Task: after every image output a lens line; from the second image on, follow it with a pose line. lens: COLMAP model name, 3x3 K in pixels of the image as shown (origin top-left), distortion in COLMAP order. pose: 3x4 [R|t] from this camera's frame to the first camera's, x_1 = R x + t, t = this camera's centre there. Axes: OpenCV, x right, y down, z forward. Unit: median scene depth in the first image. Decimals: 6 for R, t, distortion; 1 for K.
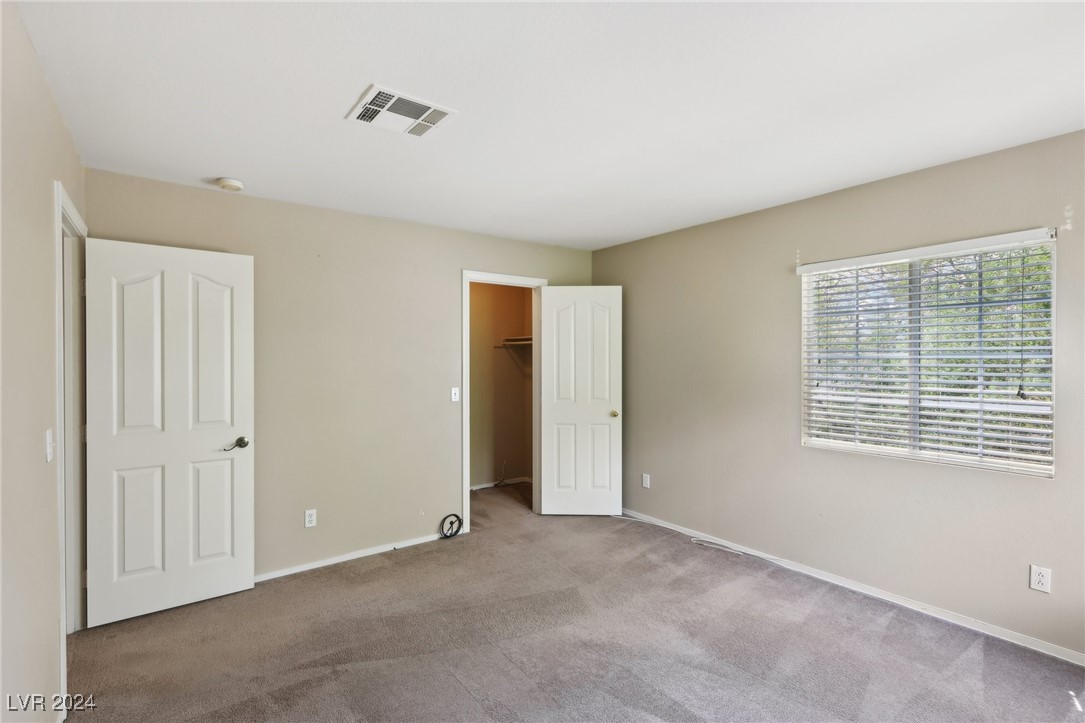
lens RADIAL K [[524.3, 0, 542.5], [0, 524.3, 361.5], [0, 0, 1]] dist [0.010982, 0.000081]
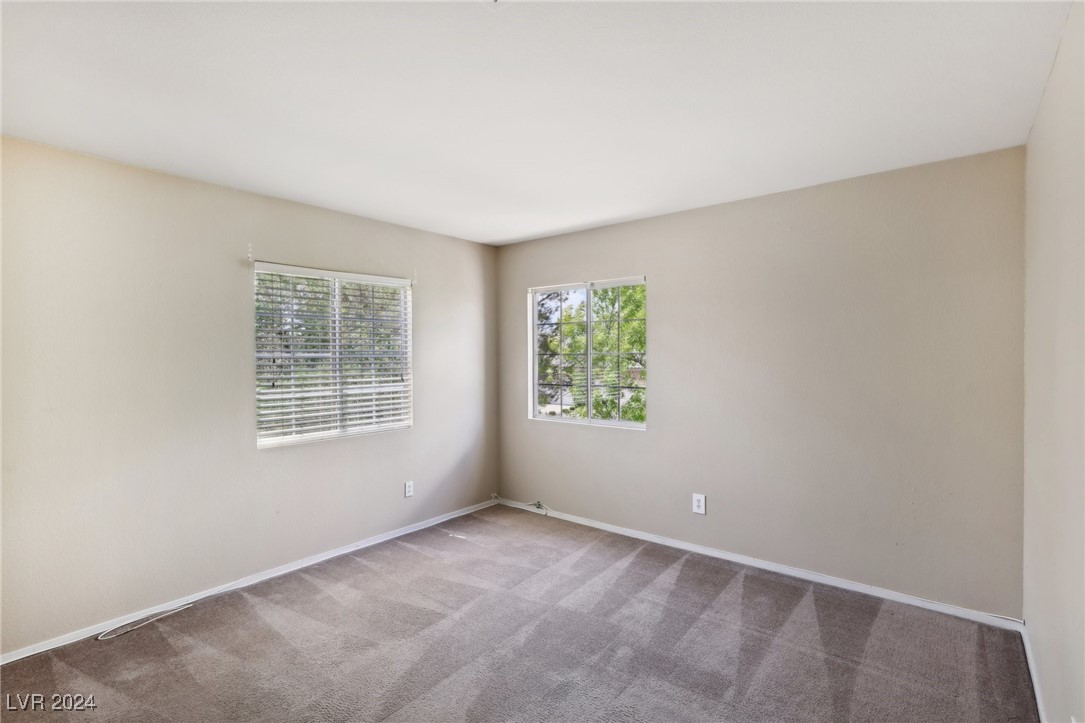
lens RADIAL K [[524.3, 0, 542.5], [0, 524.3, 361.5], [0, 0, 1]] dist [0.010982, 0.000081]
pose [[-0.250314, -0.003637, 0.968158, -0.596049], [0.016663, 0.999829, 0.008064, 0.000972], [-0.968021, 0.018151, -0.250211, 0.774920]]
